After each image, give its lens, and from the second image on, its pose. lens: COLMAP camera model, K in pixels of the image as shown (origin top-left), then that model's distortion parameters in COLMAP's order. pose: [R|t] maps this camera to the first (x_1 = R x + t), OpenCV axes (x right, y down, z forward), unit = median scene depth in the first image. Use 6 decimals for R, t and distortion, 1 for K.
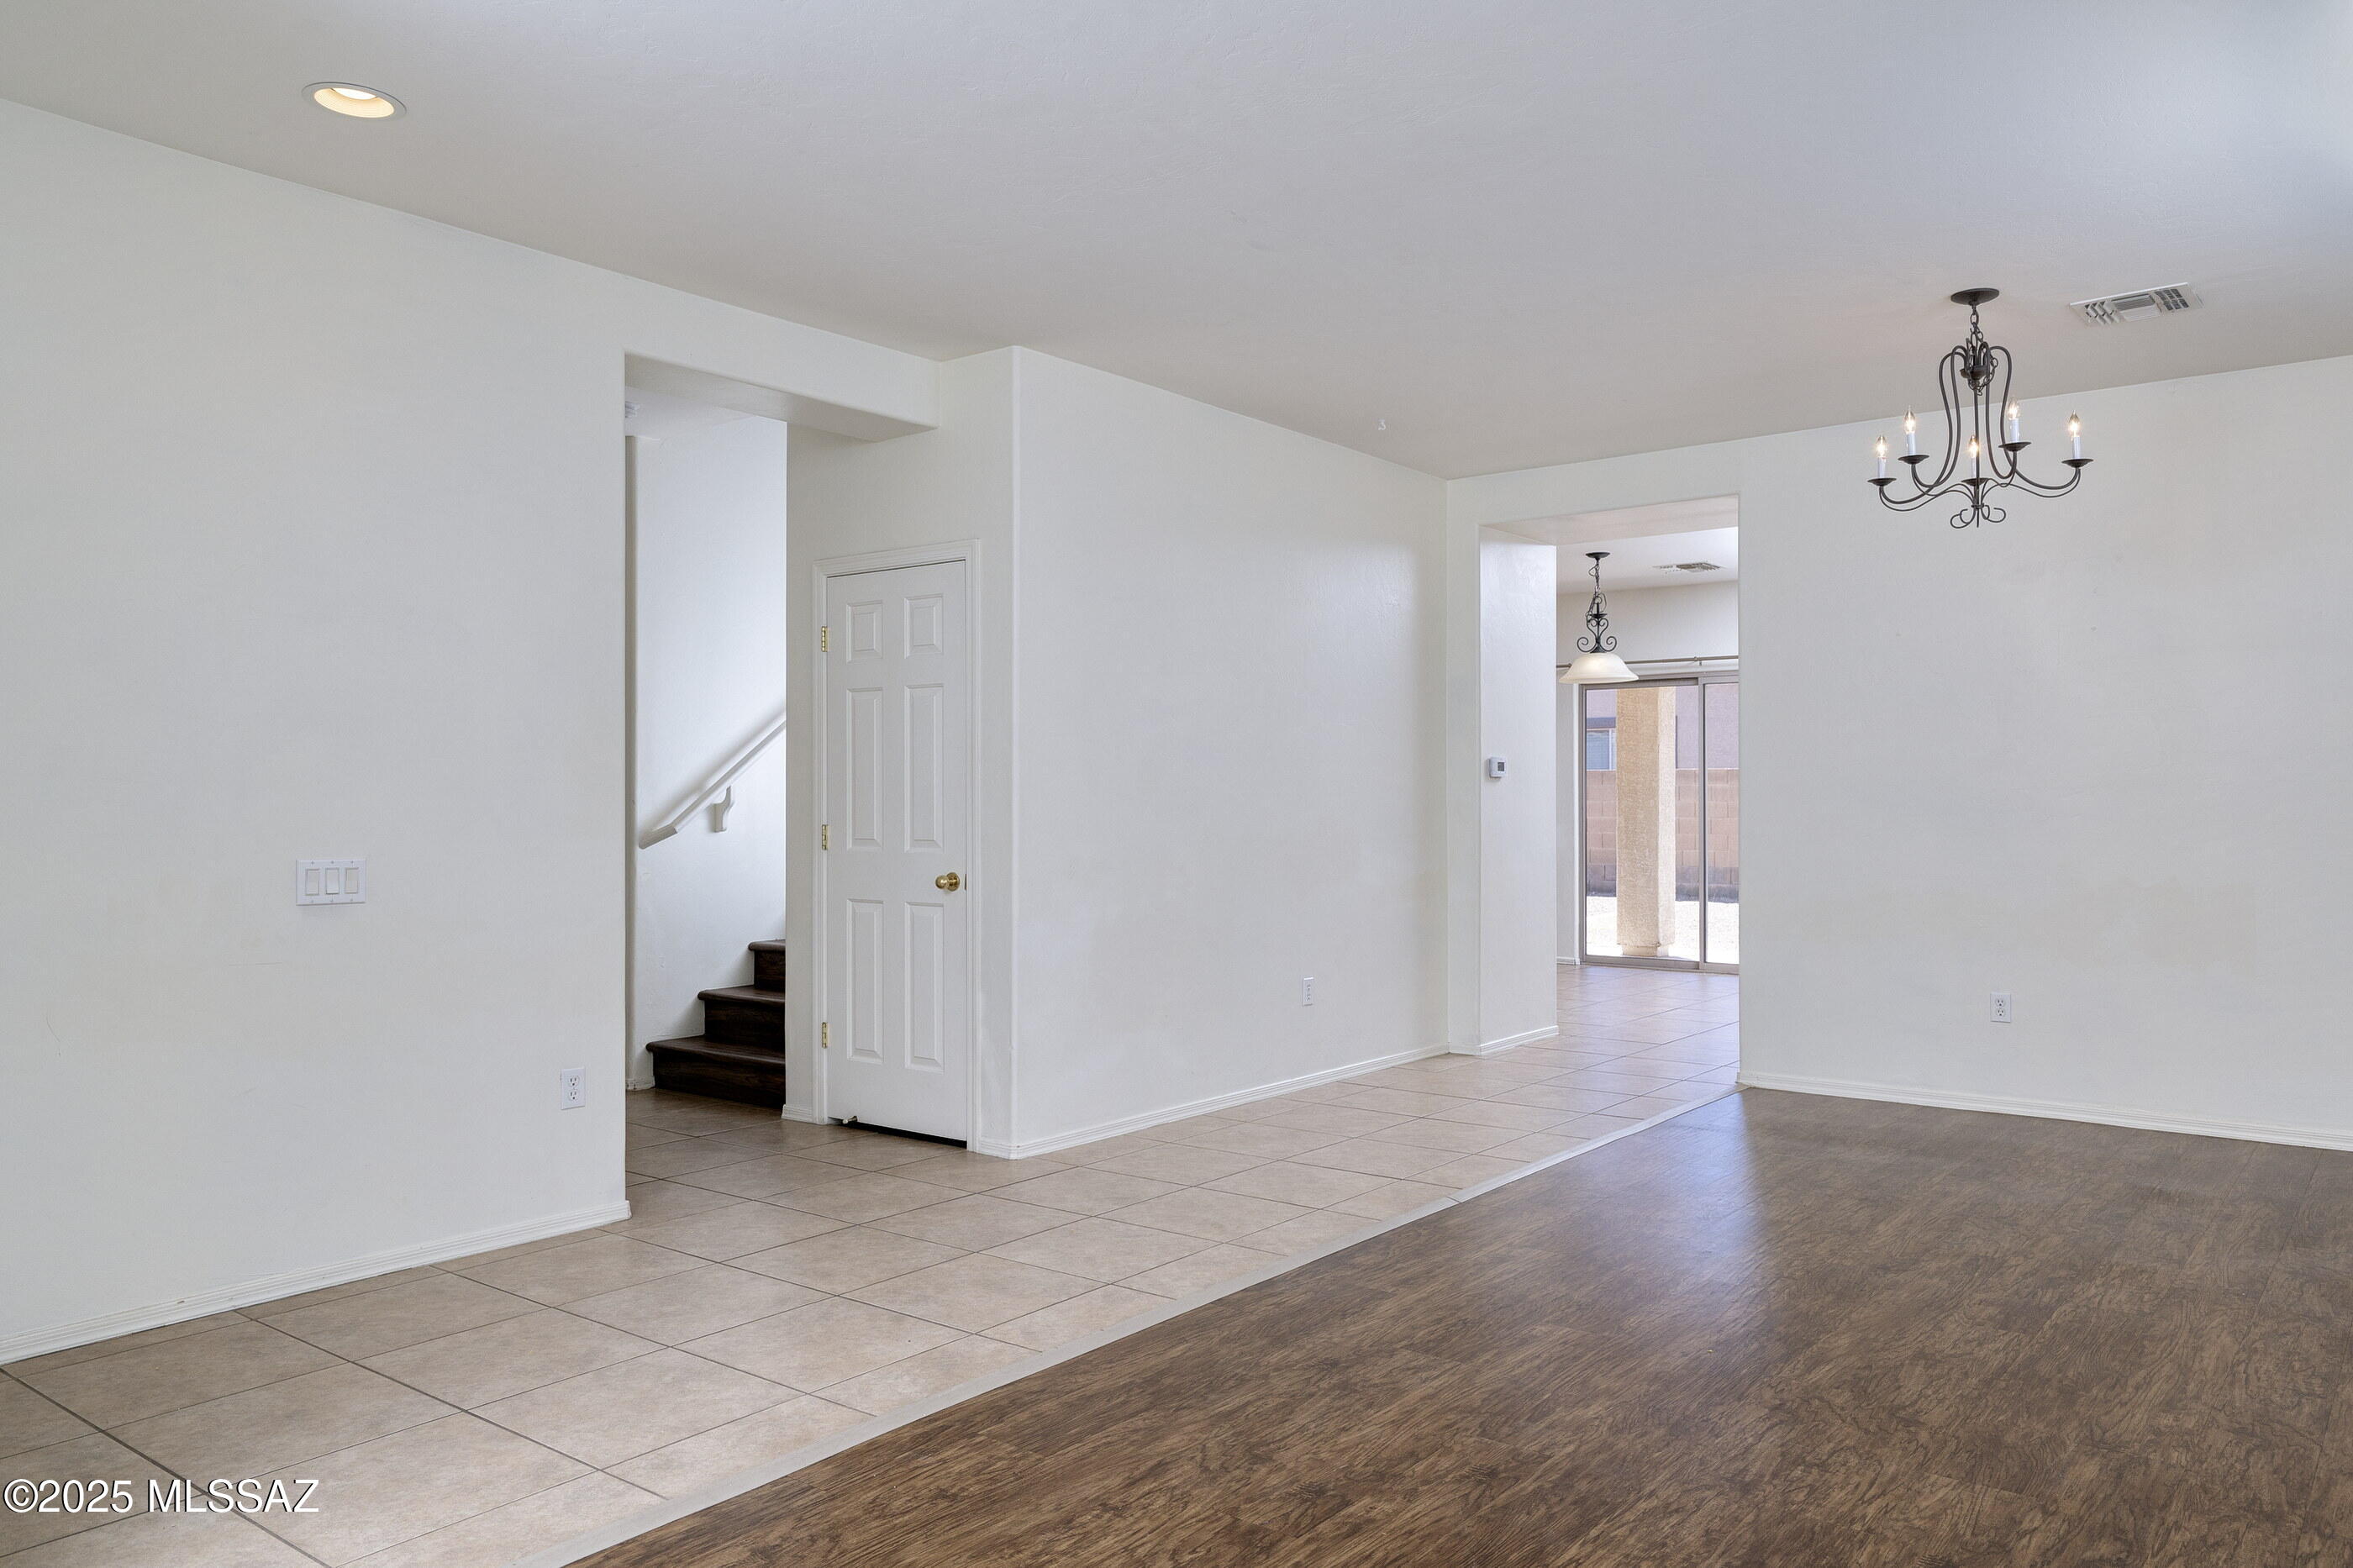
lens RADIAL K [[1640.1, 0, 1177.4], [0, 1640.1, 782.5], [0, 0, 1]] dist [0.001964, -0.000479]
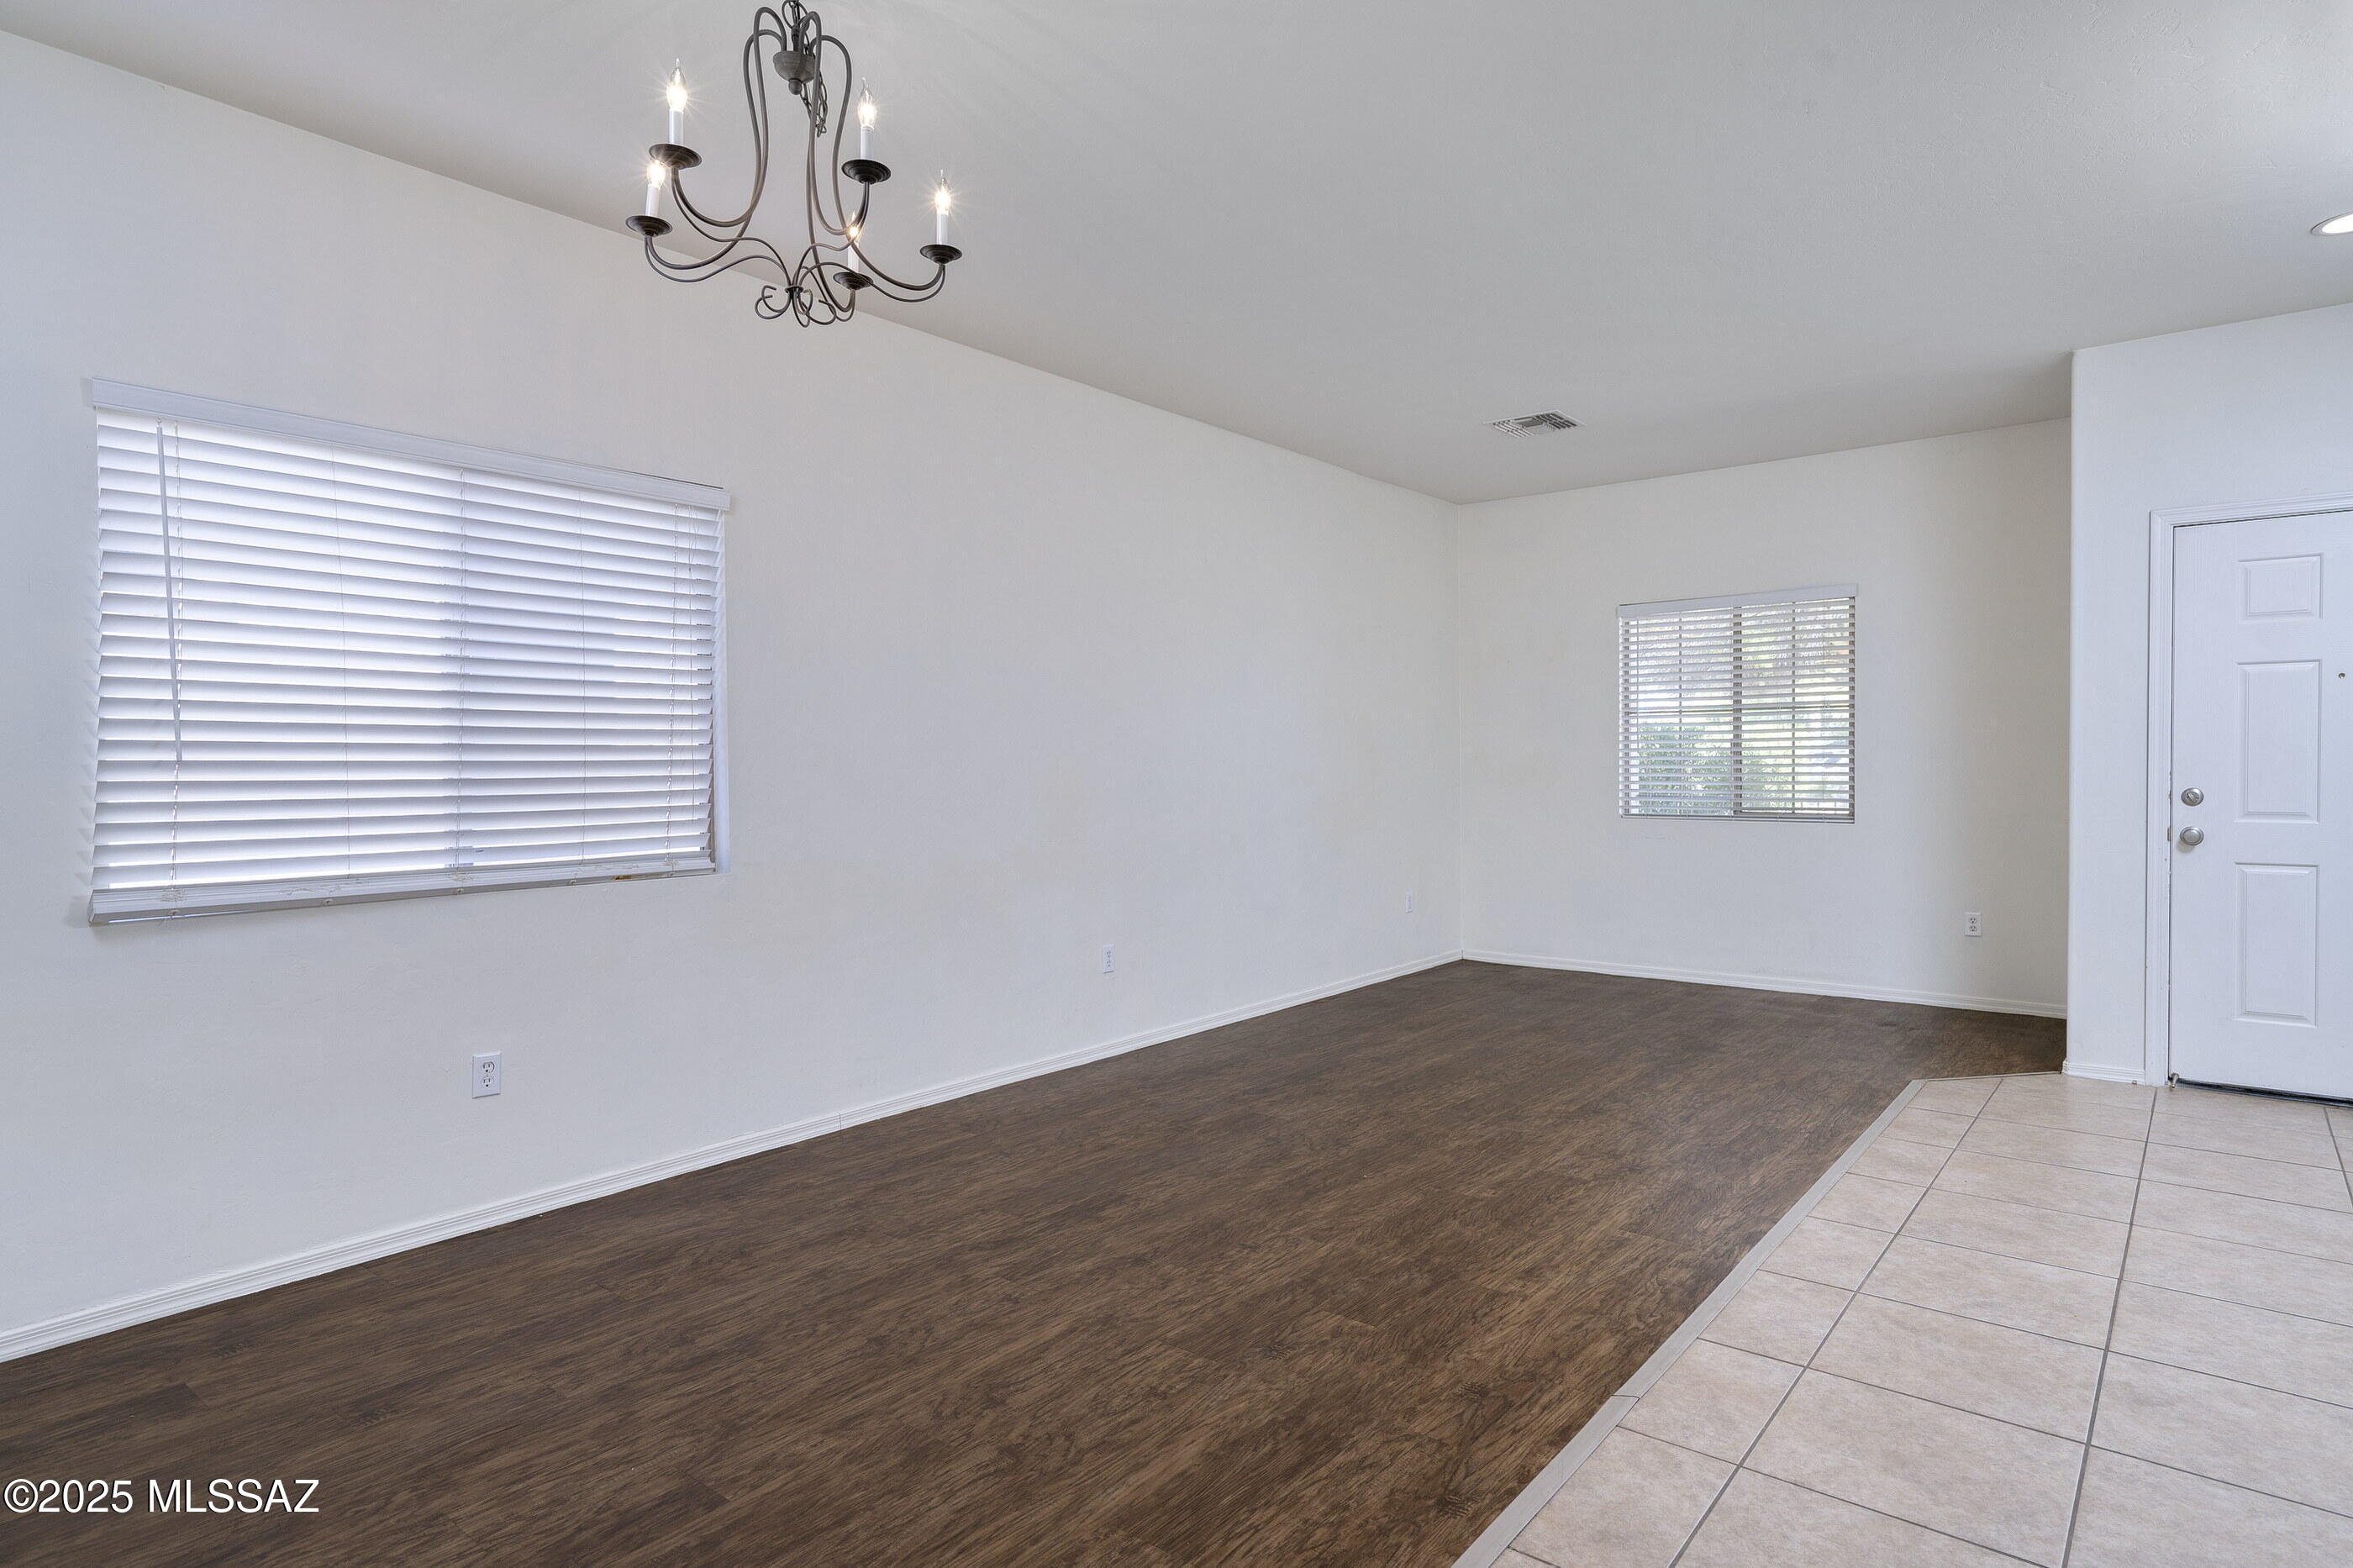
lens RADIAL K [[1261.6, 0, 1174.6], [0, 1261.6, 781.3], [0, 0, 1]] dist [0.006970, 0.000731]
pose [[-0.999699, 0.010454, 0.022189, 0.470075], [0.010572, 0.999930, 0.005226, 0.004573], [-0.022133, 0.005459, -0.999740, 2.123539]]
